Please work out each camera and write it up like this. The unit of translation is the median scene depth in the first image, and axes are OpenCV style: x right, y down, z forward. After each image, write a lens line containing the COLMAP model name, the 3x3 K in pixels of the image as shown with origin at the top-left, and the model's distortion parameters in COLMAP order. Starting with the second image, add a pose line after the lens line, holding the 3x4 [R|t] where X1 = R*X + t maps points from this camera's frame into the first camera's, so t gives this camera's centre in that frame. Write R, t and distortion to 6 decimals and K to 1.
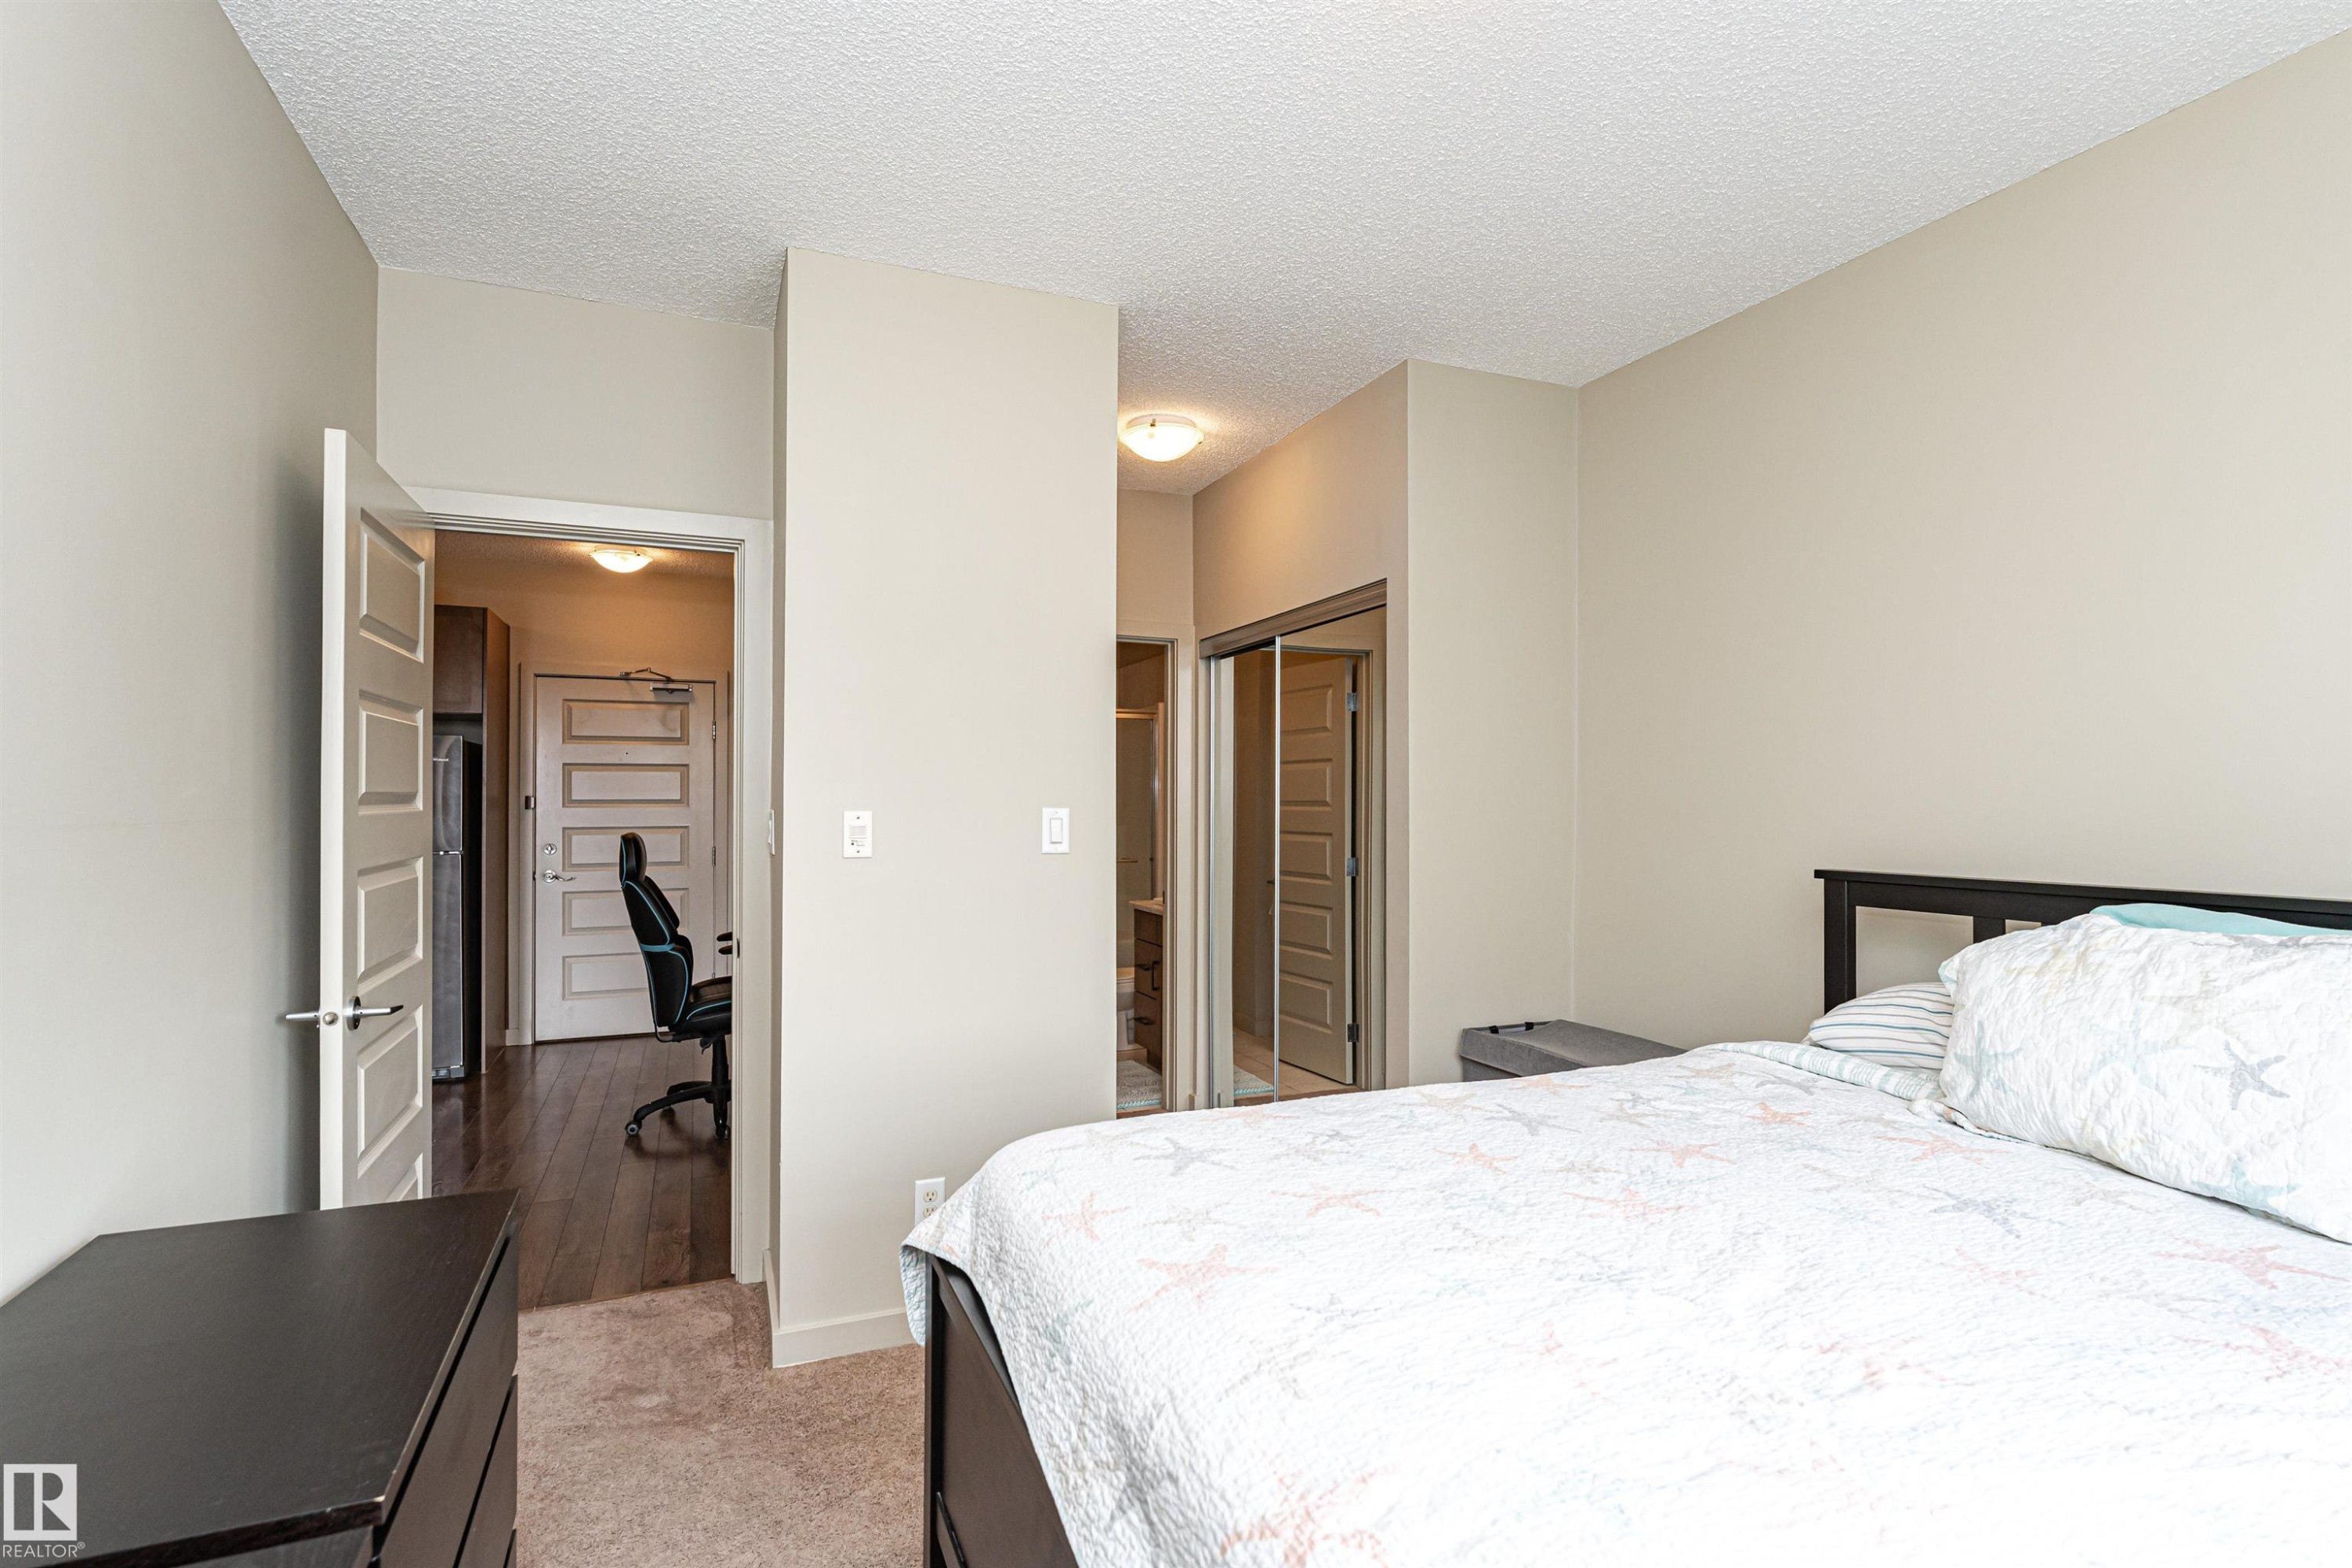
lens RADIAL K [[1126.3, 0, 1176.0], [0, 1126.3, 784.0], [0, 0, 1]] dist [-0.000017, -0.000131]
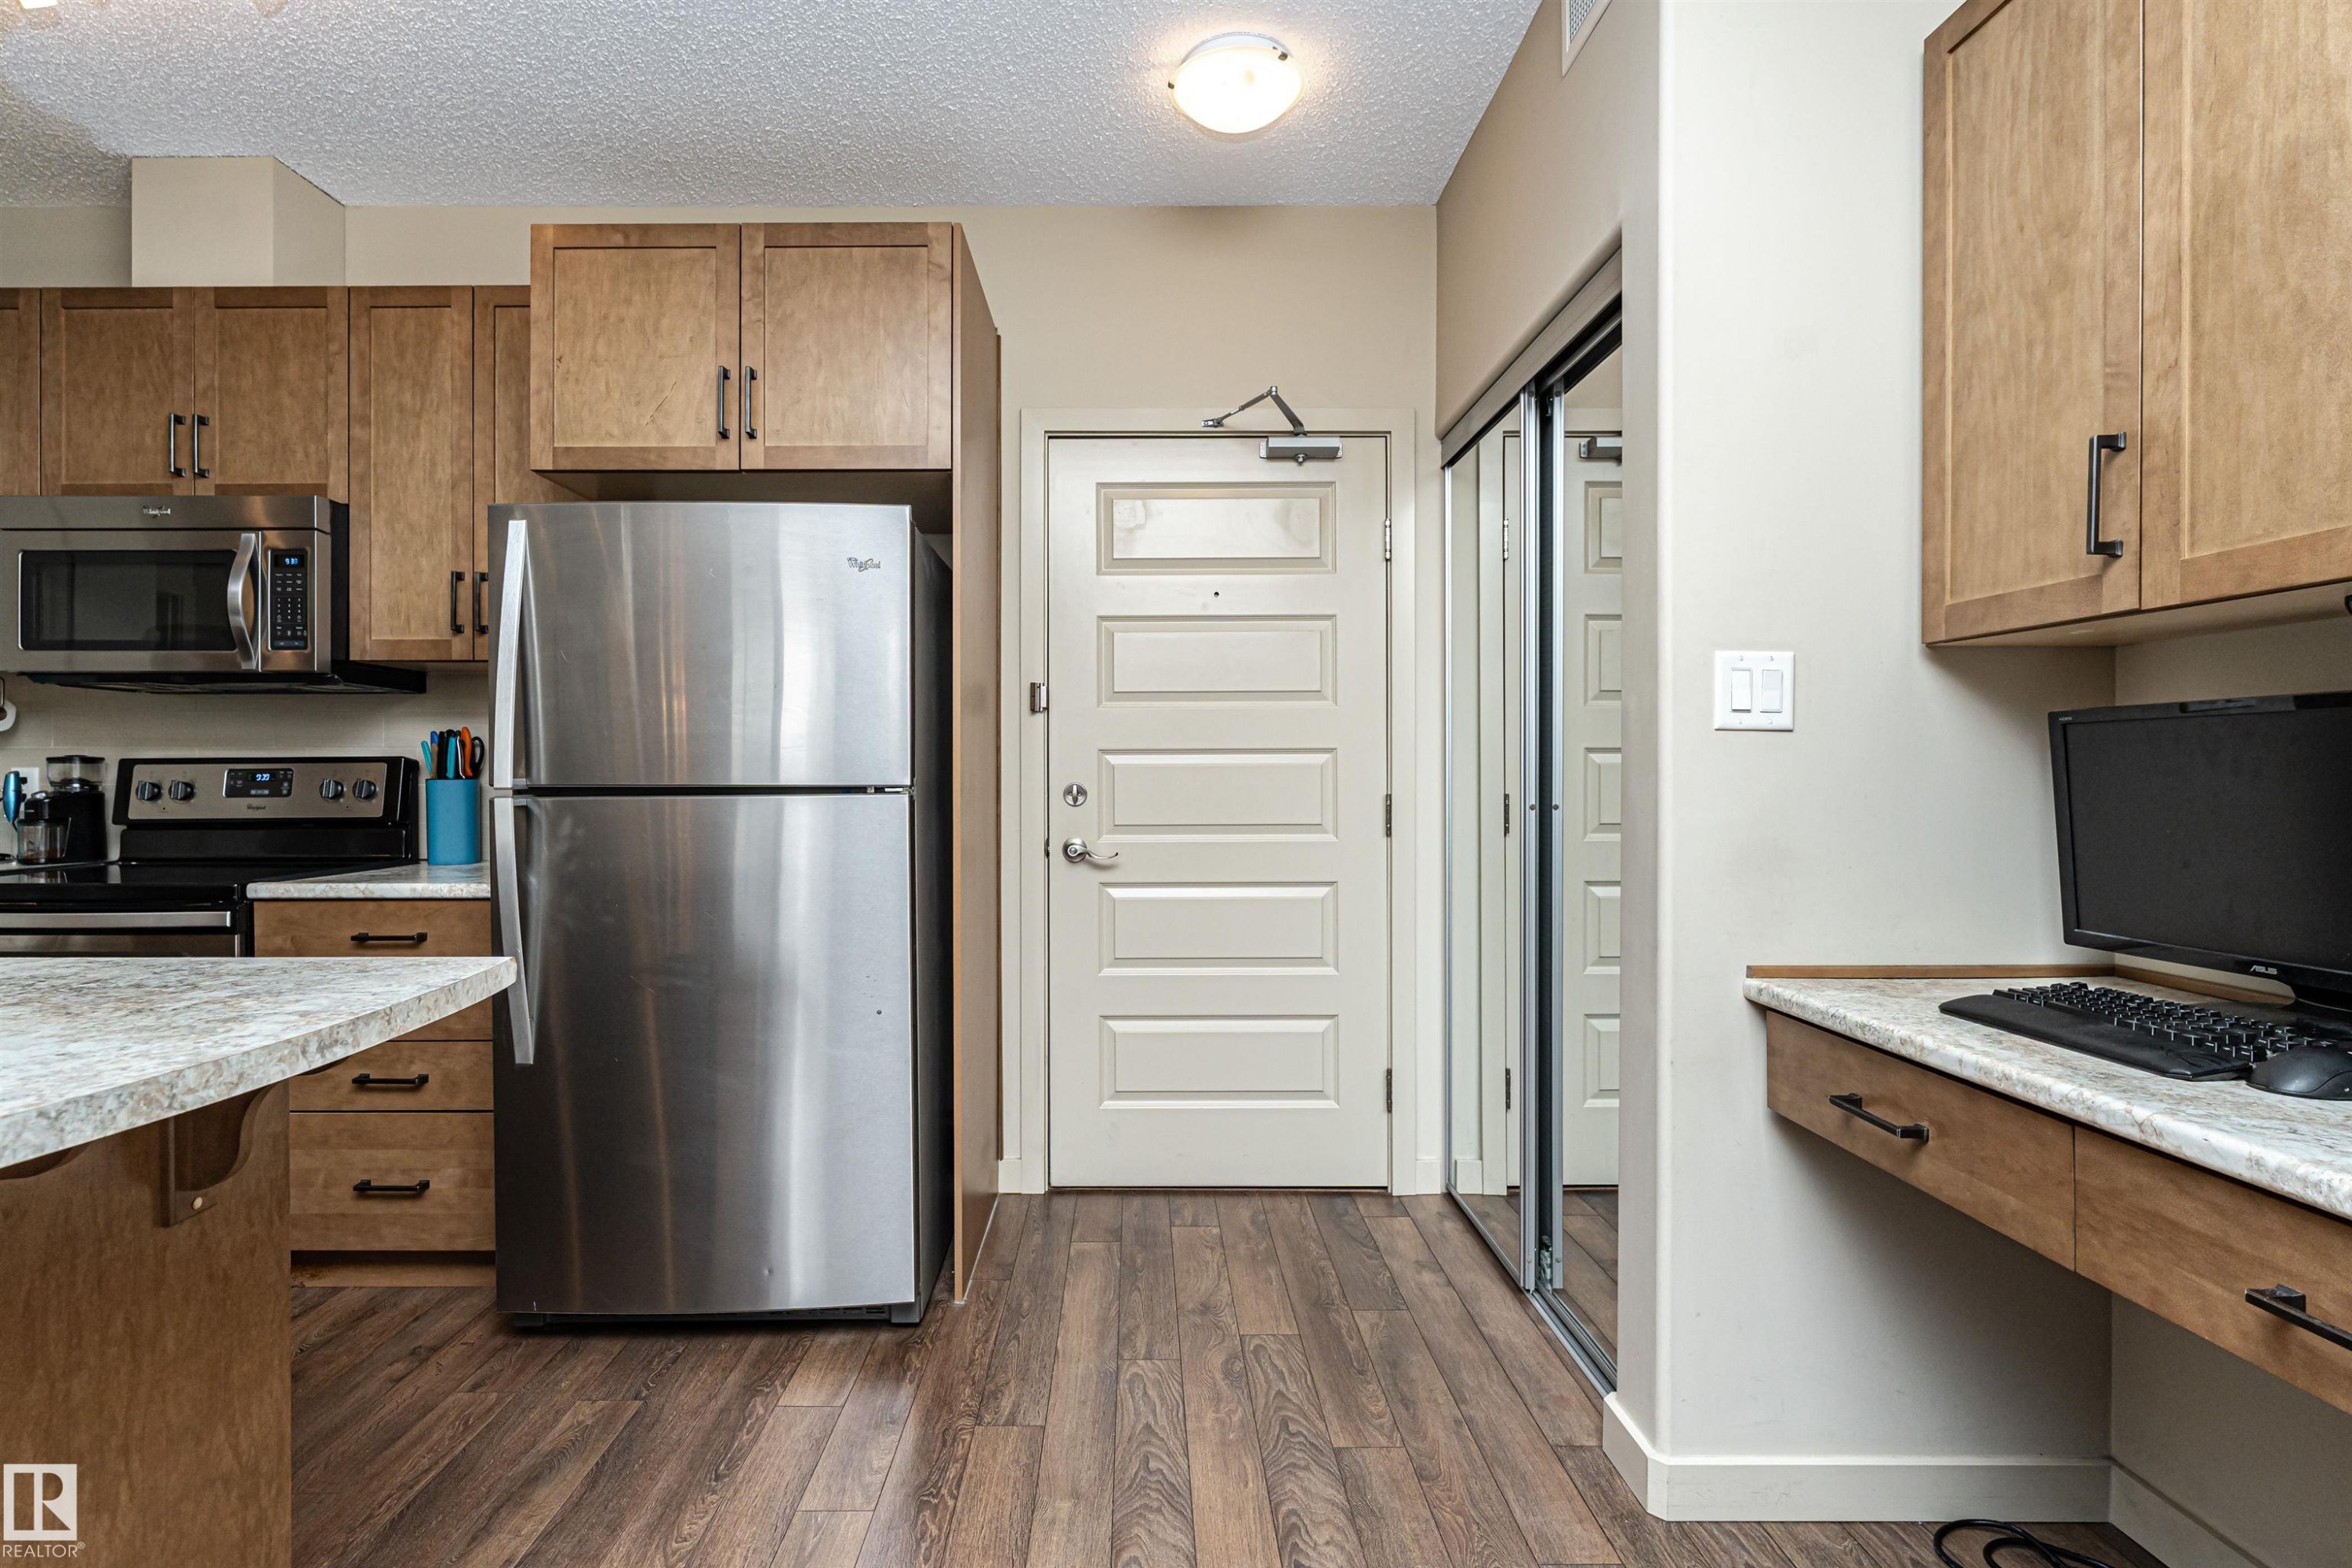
lens RADIAL K [[1149.4, 0, 1140.0], [0, 1149.4, 779.5], [0, 0, 1]] dist [-0.002723, -0.001204]
pose [[0.920539, 0.001848, -0.390647, -0.333244], [0.005462, 0.999830, 0.017599, 0.043039], [0.390614, -0.018334, 0.920372, 0.549977]]
